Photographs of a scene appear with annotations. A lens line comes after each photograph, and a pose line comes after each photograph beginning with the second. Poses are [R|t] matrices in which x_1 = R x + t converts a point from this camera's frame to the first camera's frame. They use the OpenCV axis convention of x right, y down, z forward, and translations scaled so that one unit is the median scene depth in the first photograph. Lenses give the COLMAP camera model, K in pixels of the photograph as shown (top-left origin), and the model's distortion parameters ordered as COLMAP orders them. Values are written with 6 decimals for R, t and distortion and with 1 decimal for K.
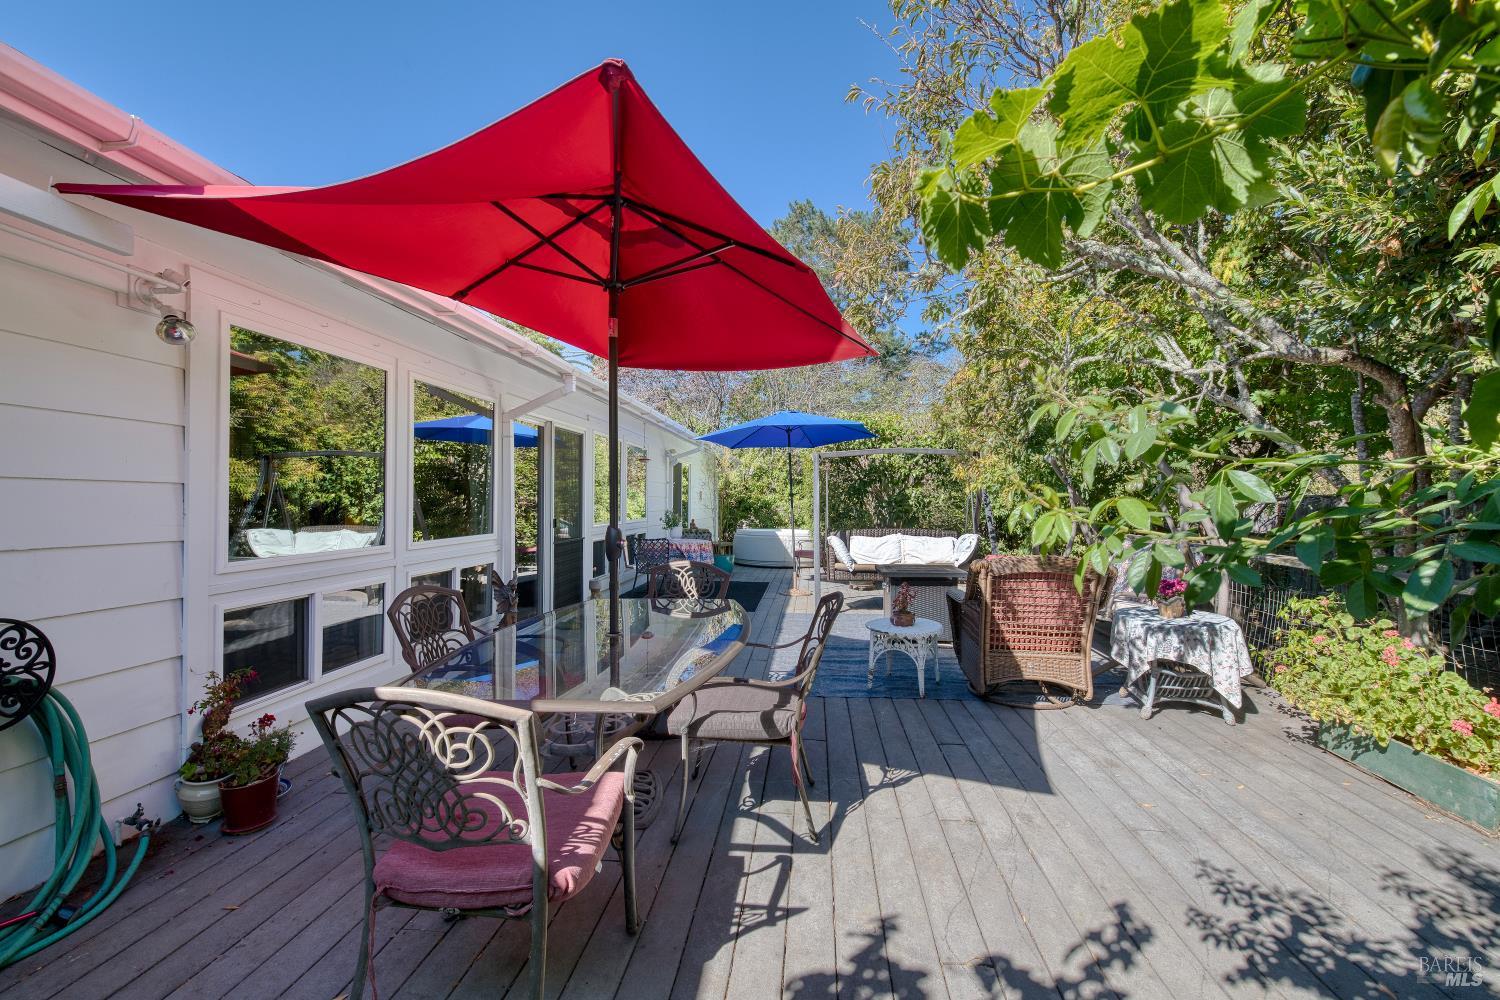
lens RADIAL K [[647.4, 0, 750.0], [0, 647.4, 500.0], [0, 0, 1]] dist [-0.019676, -0.000603]
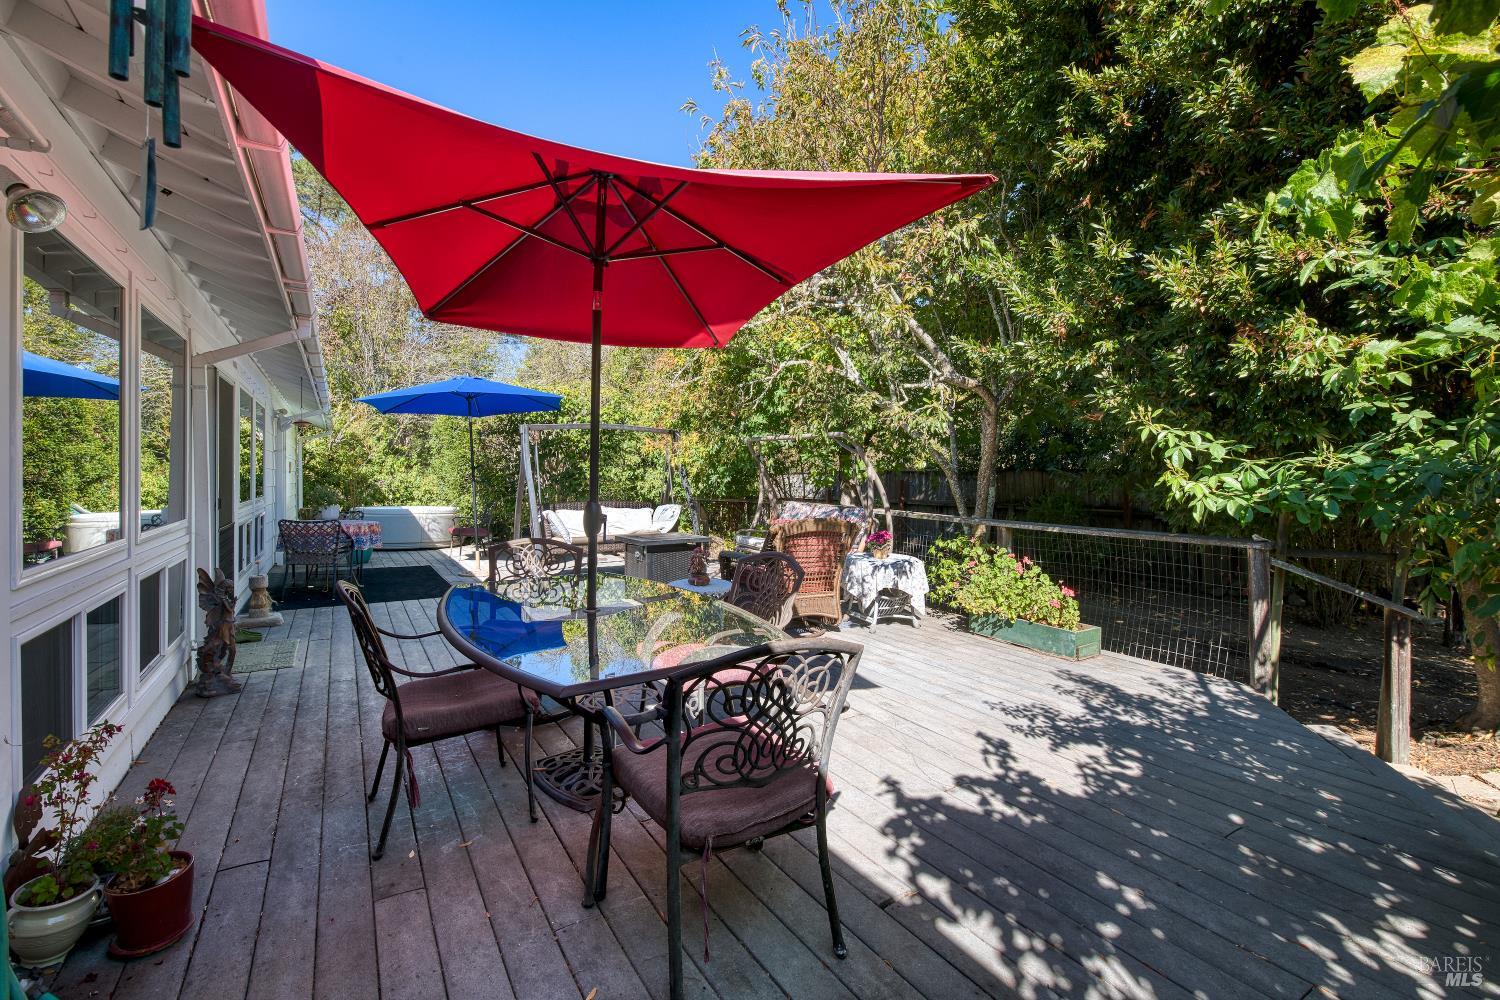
lens RADIAL K [[660.2, 0, 750.6], [0, 660.2, 481.9], [0, 0, 1]] dist [0.000519, -0.000058]
pose [[0.792385, -0.004135, 0.610008, -0.829469], [-0.003647, 0.999927, 0.011515, -0.000687], [-0.610011, -0.011349, 0.792312, 0.059374]]
